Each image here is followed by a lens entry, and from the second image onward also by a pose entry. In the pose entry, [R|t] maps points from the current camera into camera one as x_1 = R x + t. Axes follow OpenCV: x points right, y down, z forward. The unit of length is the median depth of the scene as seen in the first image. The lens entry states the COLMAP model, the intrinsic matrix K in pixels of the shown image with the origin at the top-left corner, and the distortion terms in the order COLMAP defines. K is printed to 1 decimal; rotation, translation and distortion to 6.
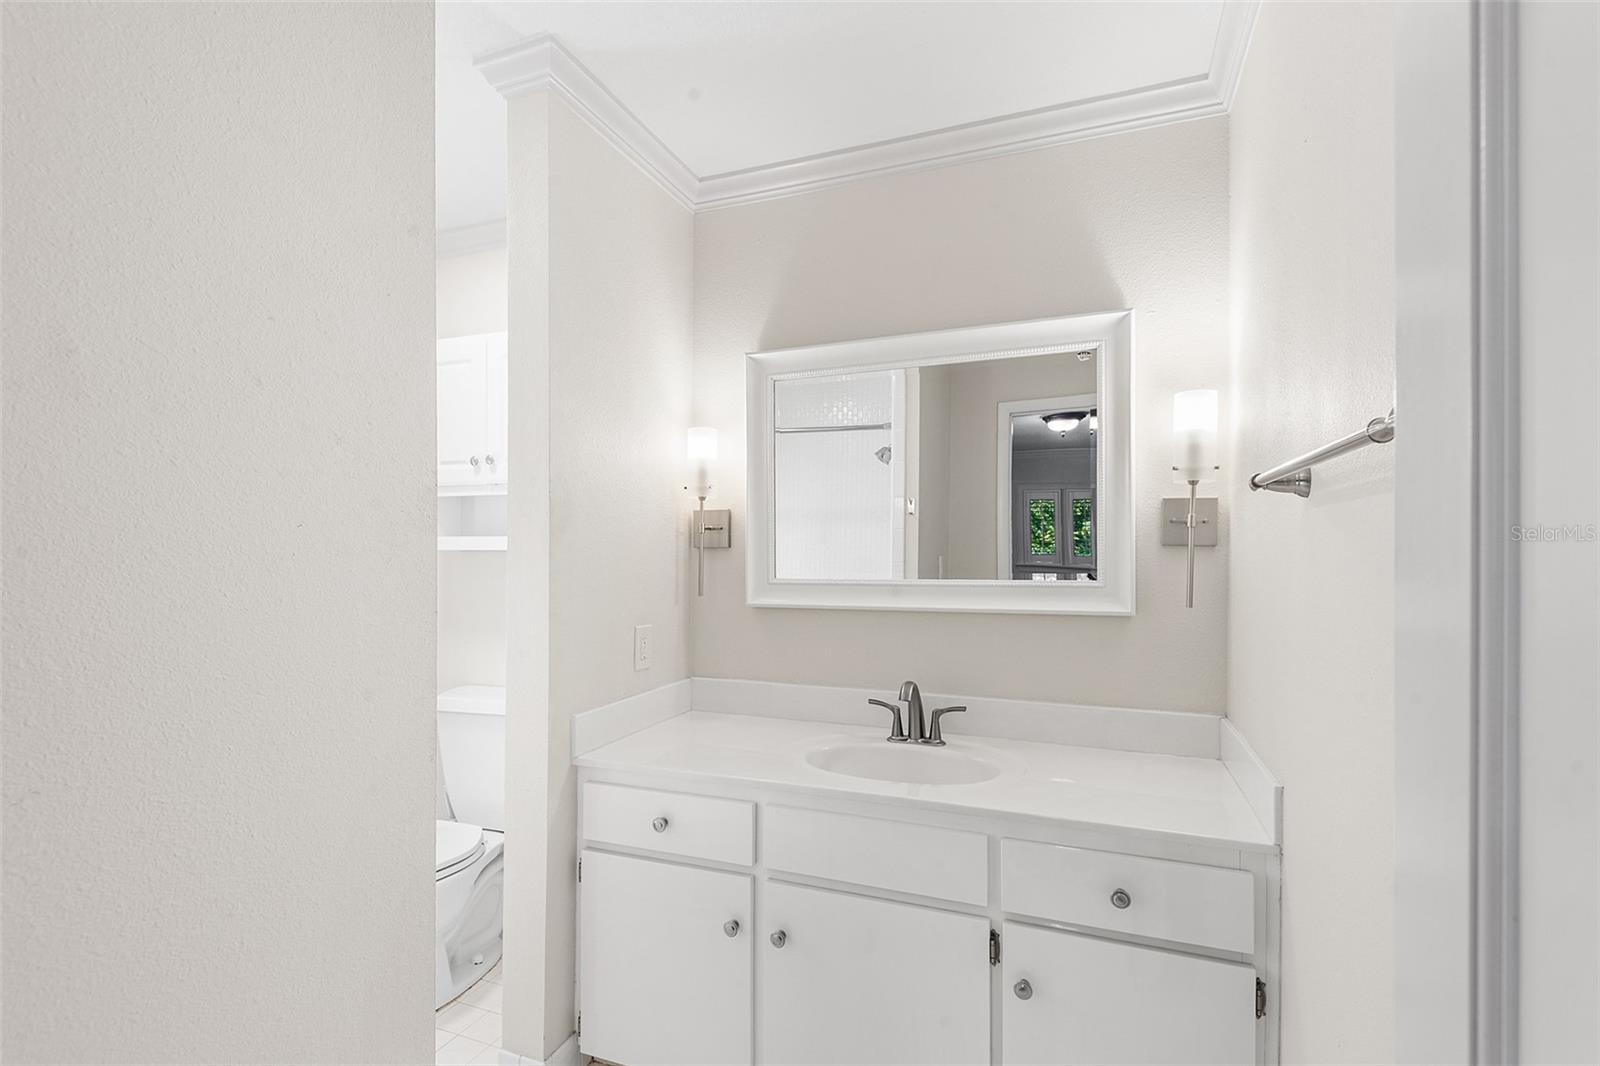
lens RADIAL K [[714.7, 0, 796.5], [0, 714.7, 554.4], [0, 0, 1]] dist [0.001303, 0.000112]
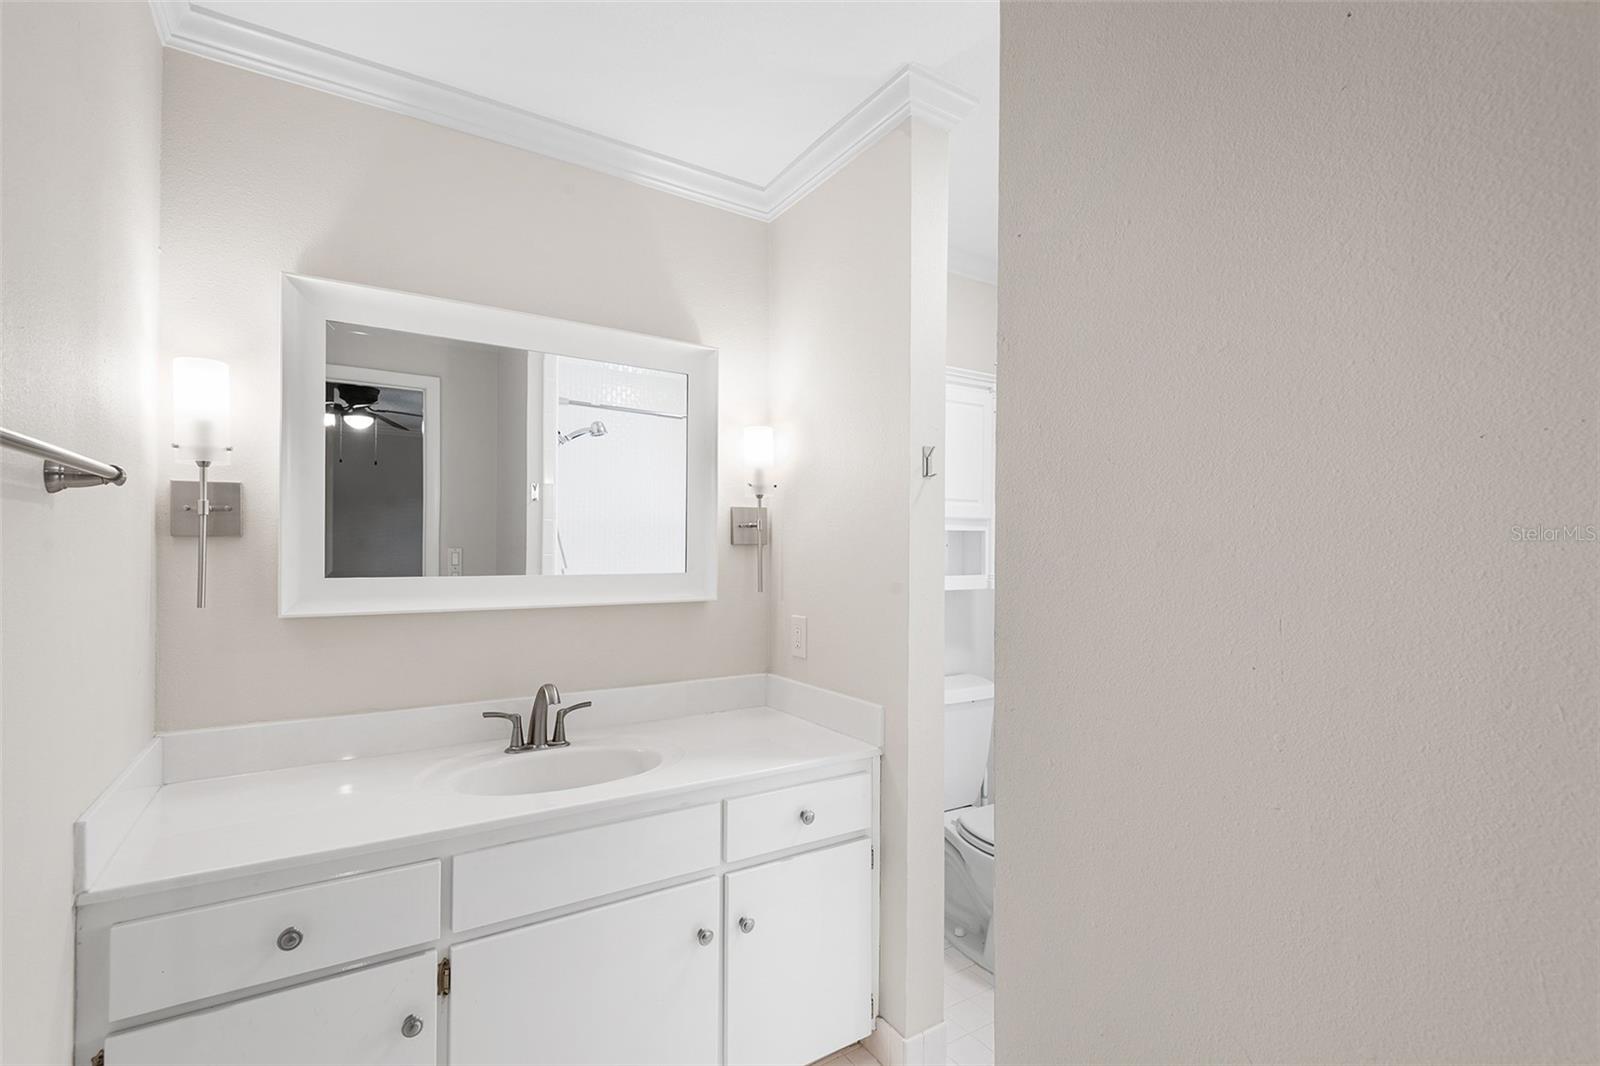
lens RADIAL K [[721.5, 0, 800.0], [0, 721.5, 533.0], [0, 0, 1]] dist [0.001128, 0.000061]
pose [[0.583178, 0.028062, 0.811859, -0.415278], [-0.010042, 0.999576, -0.027337, 0.000429], [-0.812282, 0.007790, 0.583213, 0.160635]]
